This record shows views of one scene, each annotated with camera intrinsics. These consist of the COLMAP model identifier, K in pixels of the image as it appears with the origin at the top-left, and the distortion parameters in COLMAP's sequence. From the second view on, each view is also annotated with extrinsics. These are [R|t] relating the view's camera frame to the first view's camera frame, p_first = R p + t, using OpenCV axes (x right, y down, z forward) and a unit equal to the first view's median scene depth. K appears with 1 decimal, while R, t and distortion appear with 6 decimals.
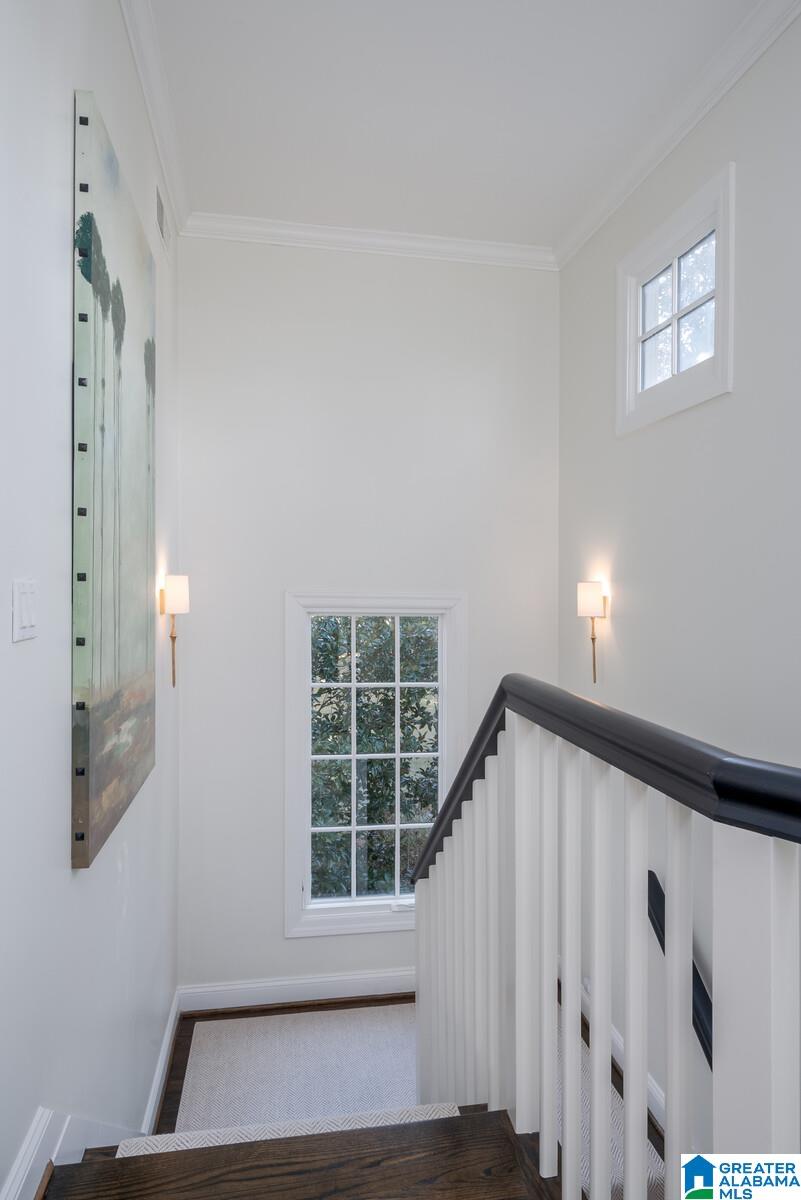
lens RADIAL K [[673.3, 0, 400.5], [0, 673.3, 600.0], [0, 0, 1]] dist [0.002401, 0.000449]
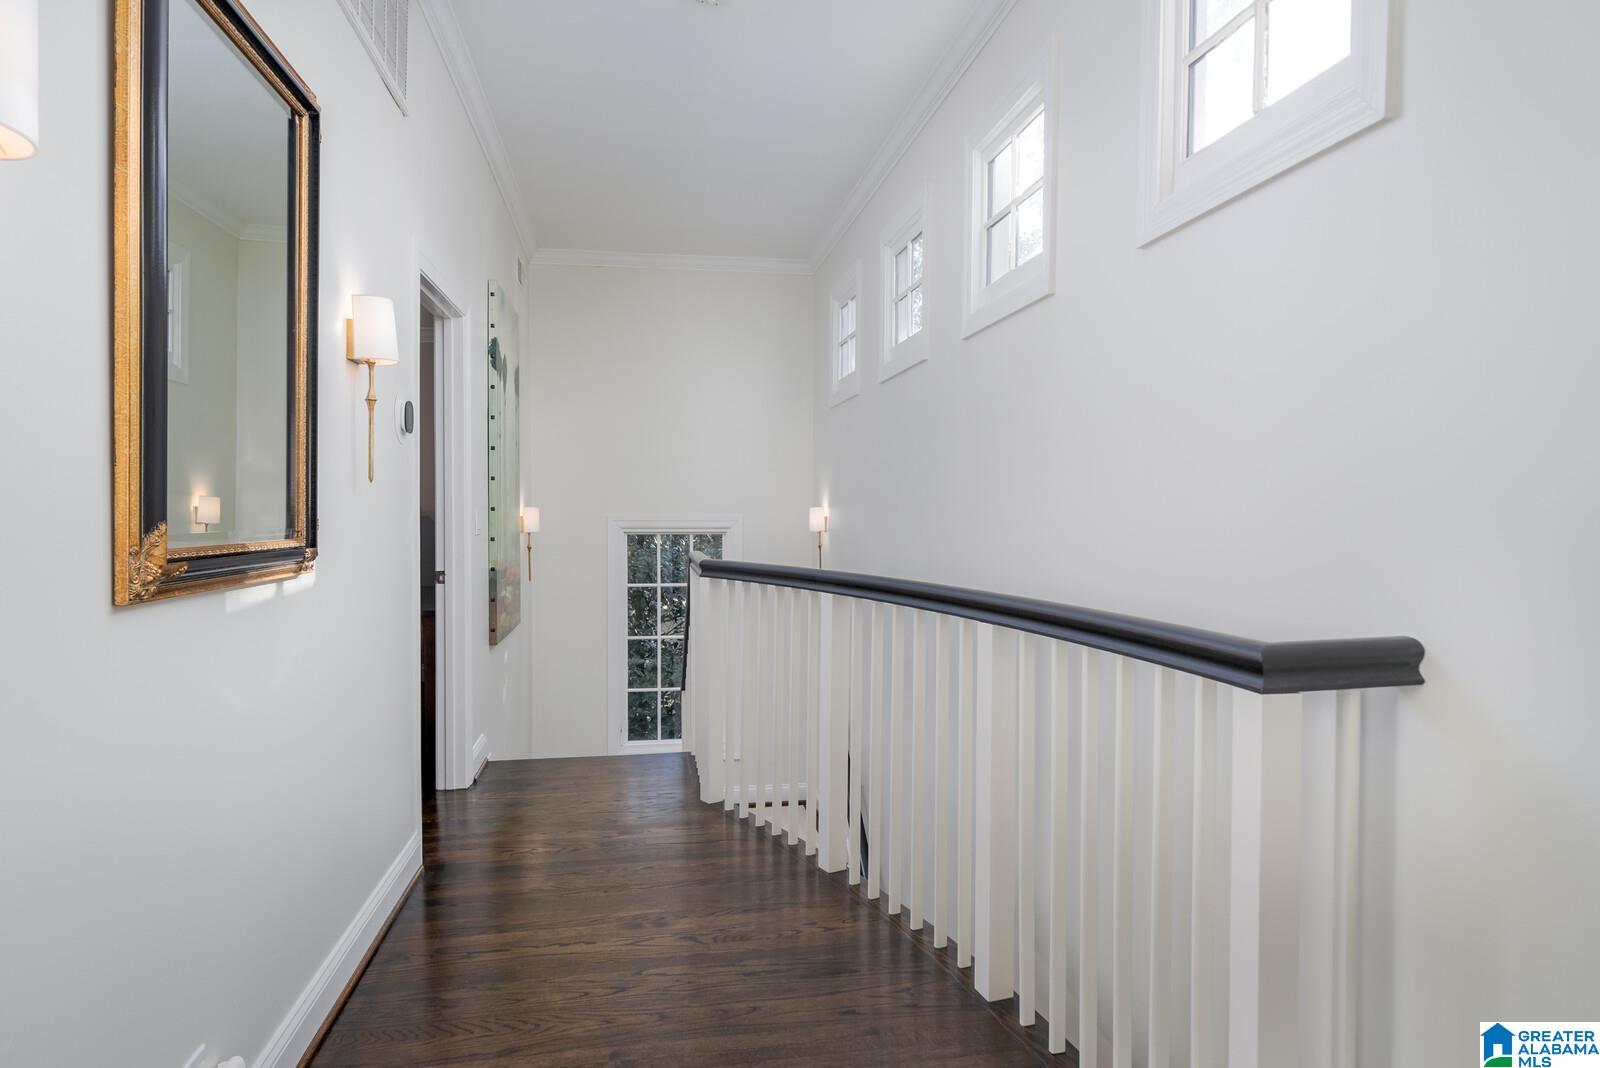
lens RADIAL K [[936.6, 0, 796.9], [0, 936.6, 525.0], [0, 0, 1]] dist [-0.000182, -0.000066]
pose [[0.999688, -0.008730, -0.023400, 0.478319], [0.008520, 0.999923, -0.009039, 0.044274], [0.023478, 0.008837, 0.999685, -1.663463]]
